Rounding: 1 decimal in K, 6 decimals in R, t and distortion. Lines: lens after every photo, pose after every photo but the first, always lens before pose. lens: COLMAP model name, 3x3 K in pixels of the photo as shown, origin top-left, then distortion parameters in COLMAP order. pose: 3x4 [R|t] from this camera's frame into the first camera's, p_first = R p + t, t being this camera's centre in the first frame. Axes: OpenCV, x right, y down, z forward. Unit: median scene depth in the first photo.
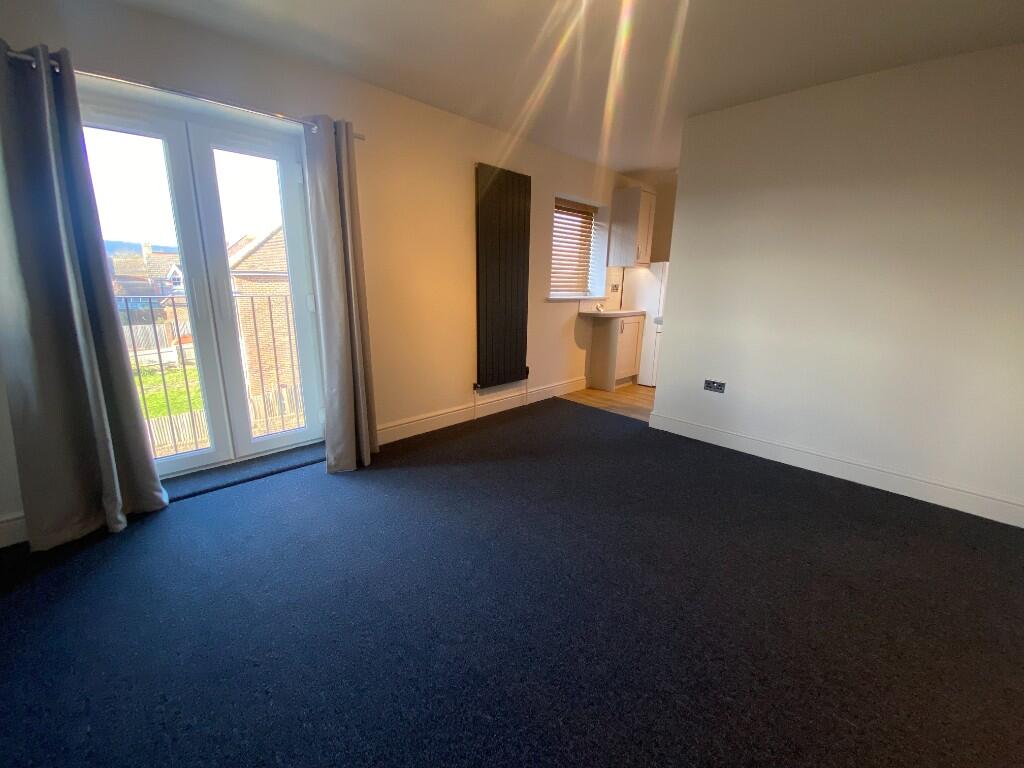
lens RADIAL K [[399.8, 0, 505.8], [0, 399.8, 383.1], [0, 0, 1]] dist [0.019814, -0.022645]
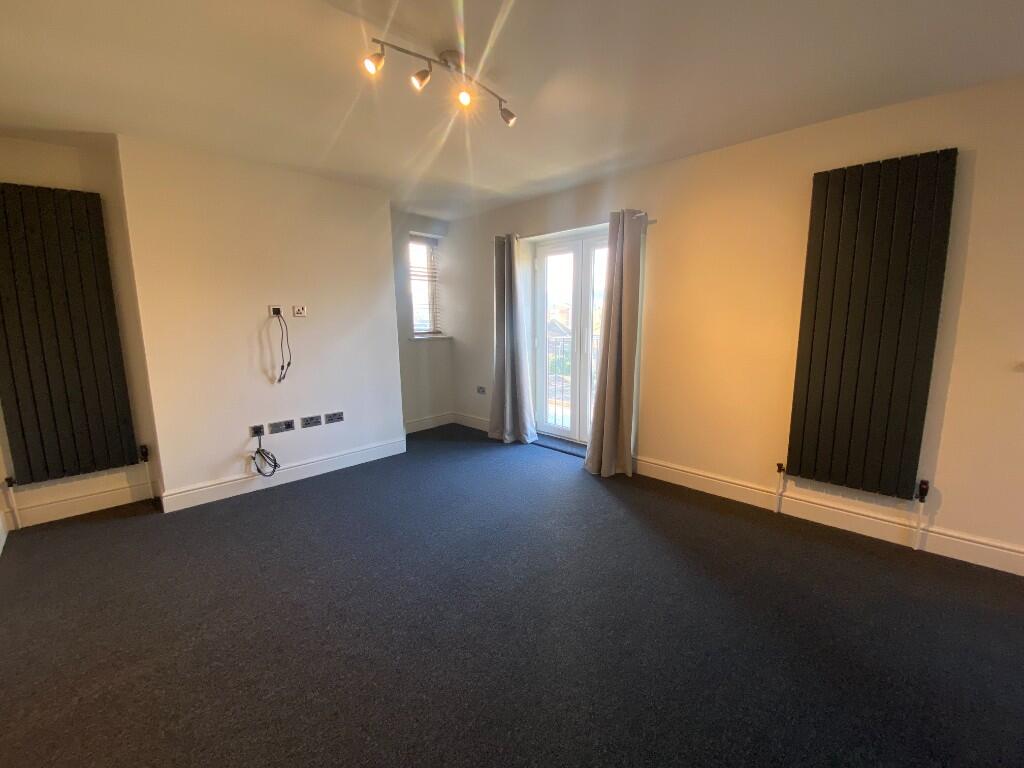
lens RADIAL K [[399.8, 0, 505.8], [0, 399.8, 383.1], [0, 0, 1]] dist [0.019814, -0.022645]
pose [[0.037683, 0.146218, -0.988534, 0.700462], [-0.222676, 0.965593, 0.134336, -0.147857], [0.974164, 0.215061, 0.068946, 0.478046]]
